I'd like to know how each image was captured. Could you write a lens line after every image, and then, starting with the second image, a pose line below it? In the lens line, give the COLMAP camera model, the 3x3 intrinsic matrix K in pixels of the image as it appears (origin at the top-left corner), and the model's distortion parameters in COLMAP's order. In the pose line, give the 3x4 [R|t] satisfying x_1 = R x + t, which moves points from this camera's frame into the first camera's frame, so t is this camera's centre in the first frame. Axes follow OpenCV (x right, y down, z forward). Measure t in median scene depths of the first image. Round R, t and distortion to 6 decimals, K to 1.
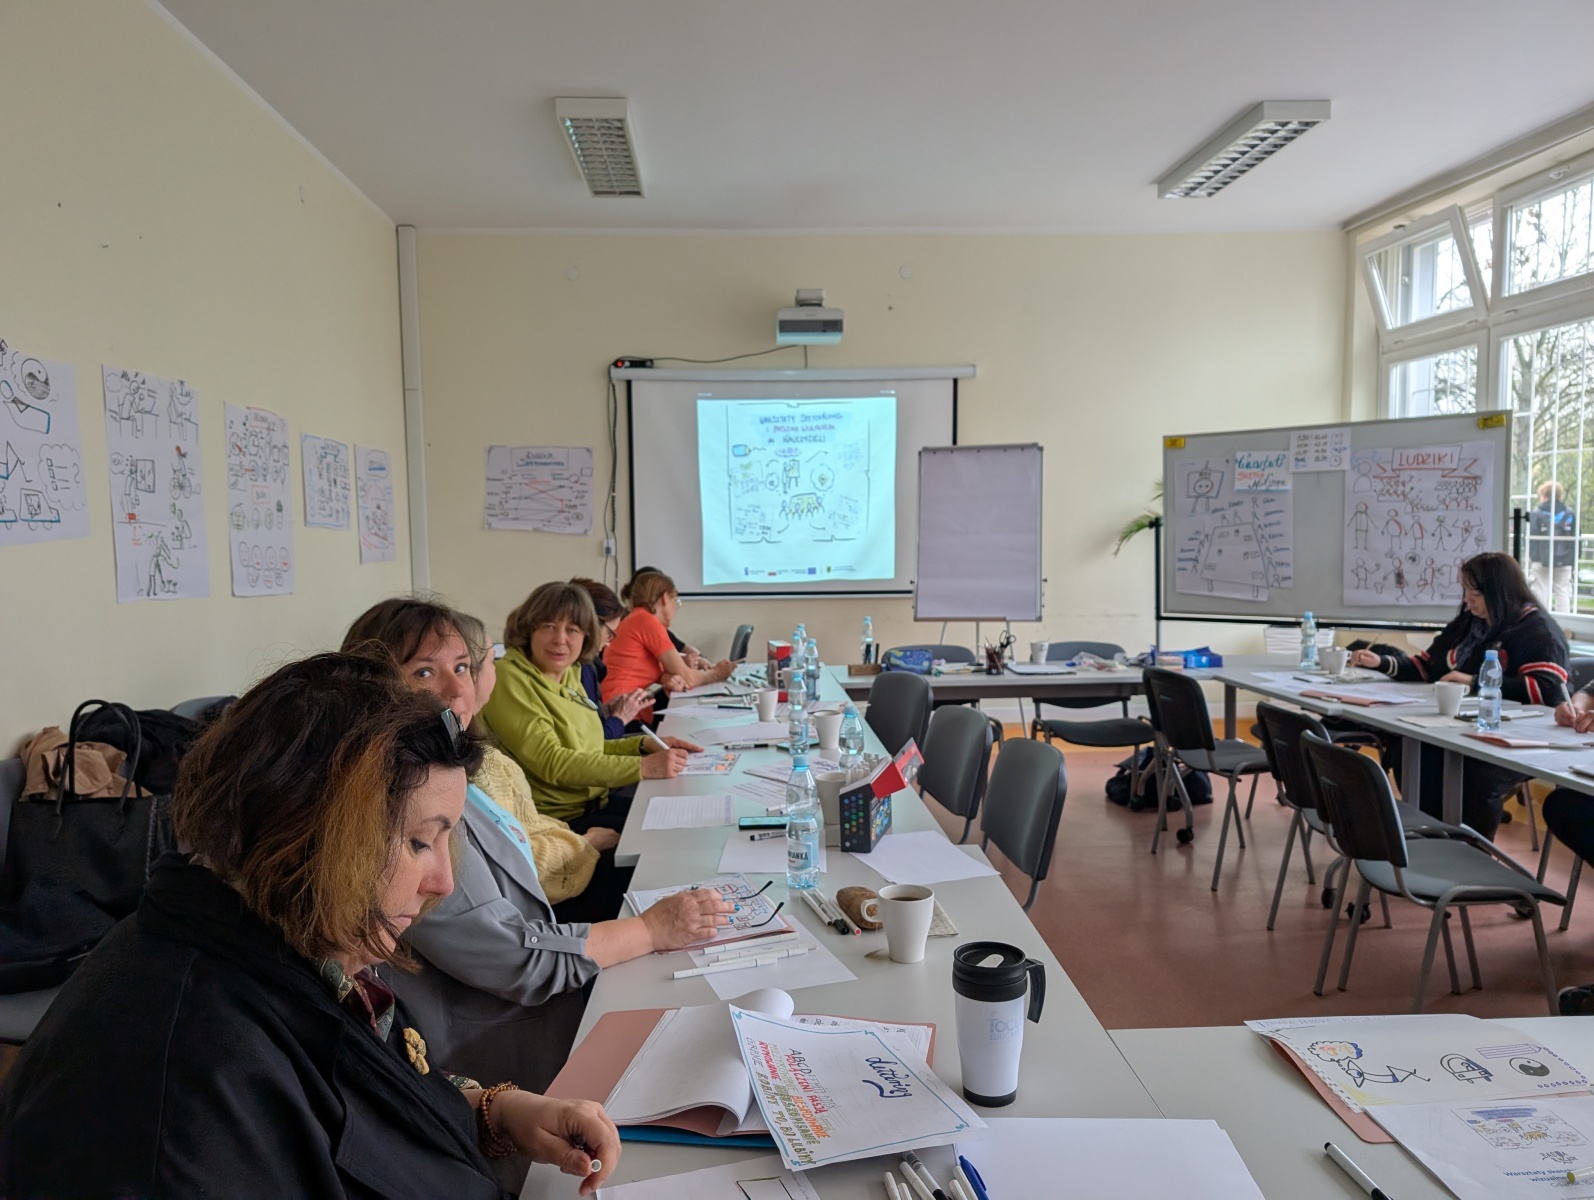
lens RADIAL K [[1112.9, 0, 797.0], [0, 1112.9, 600.0], [0, 0, 1]] dist [0.003487, -0.048625]
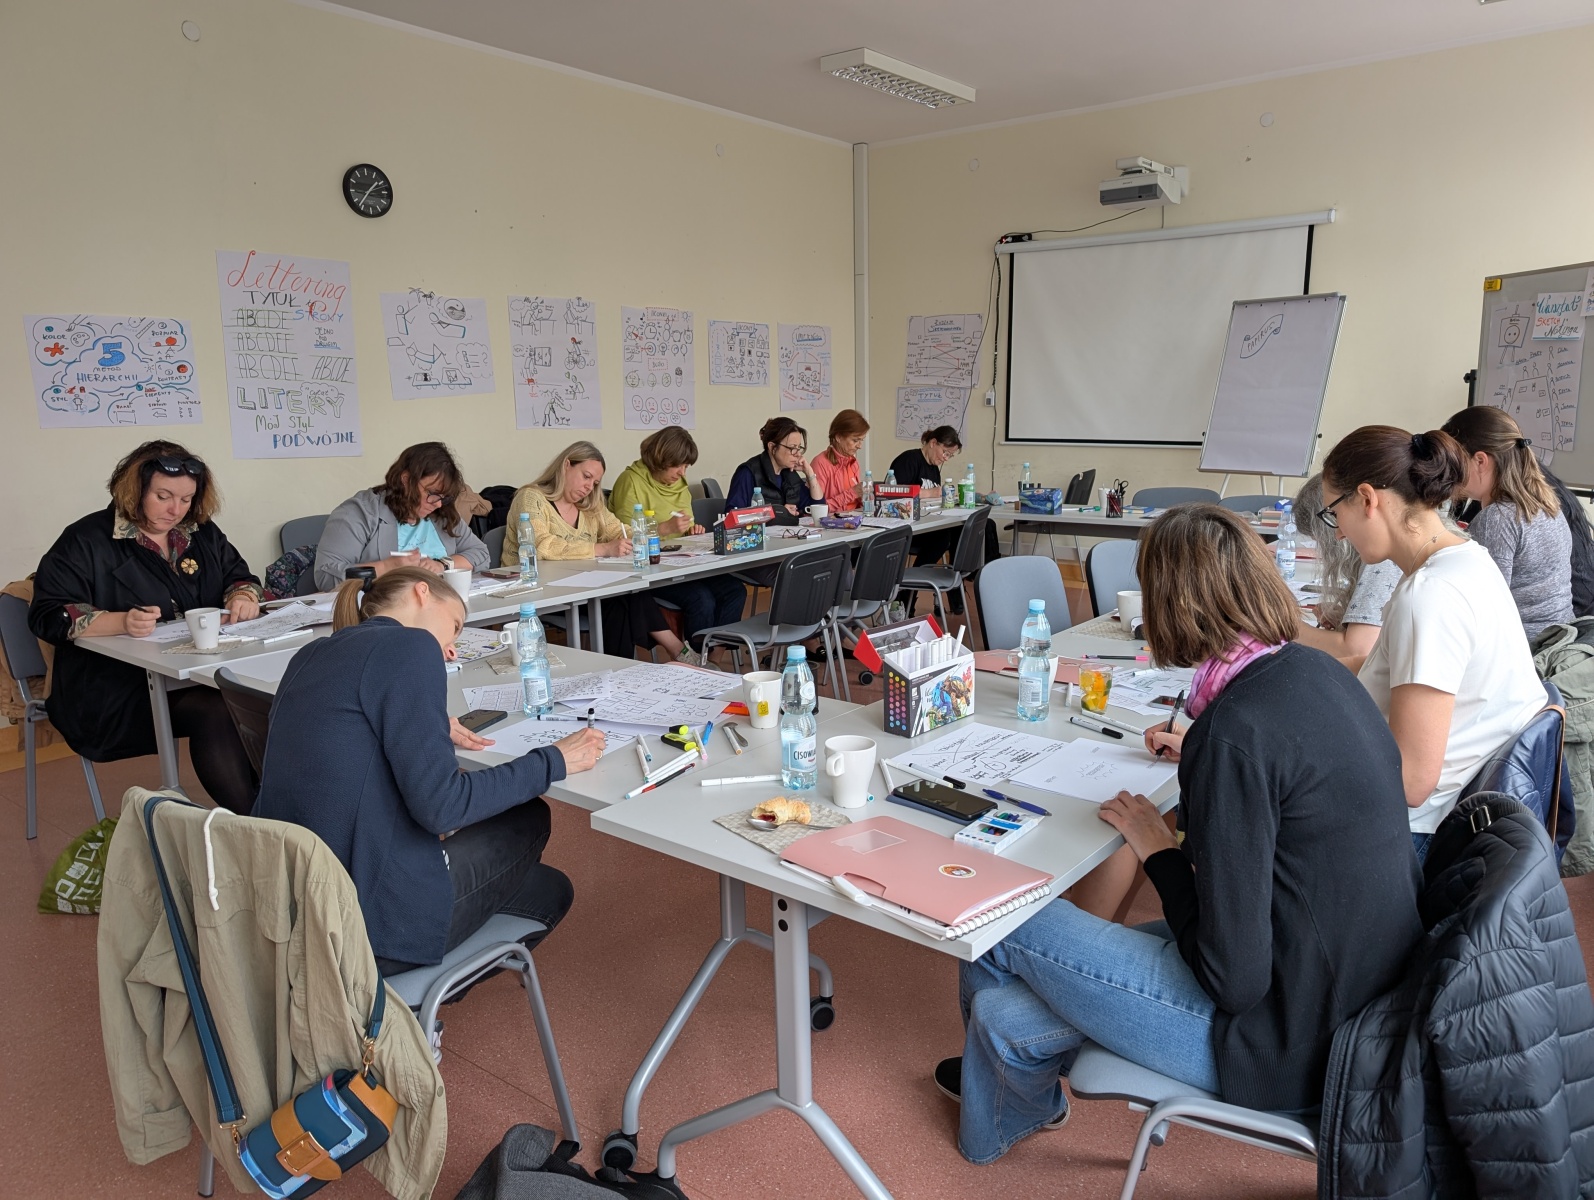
lens RADIAL K [[1112.9, 0, 797.0], [0, 1112.9, 600.0], [0, 0, 1]] dist [0.003487, -0.048625]
pose [[0.754424, 0.120637, -0.645207, 0.532973], [-0.034096, 0.988841, 0.145020, -0.000226], [0.655501, -0.087408, 0.750118, -0.055688]]
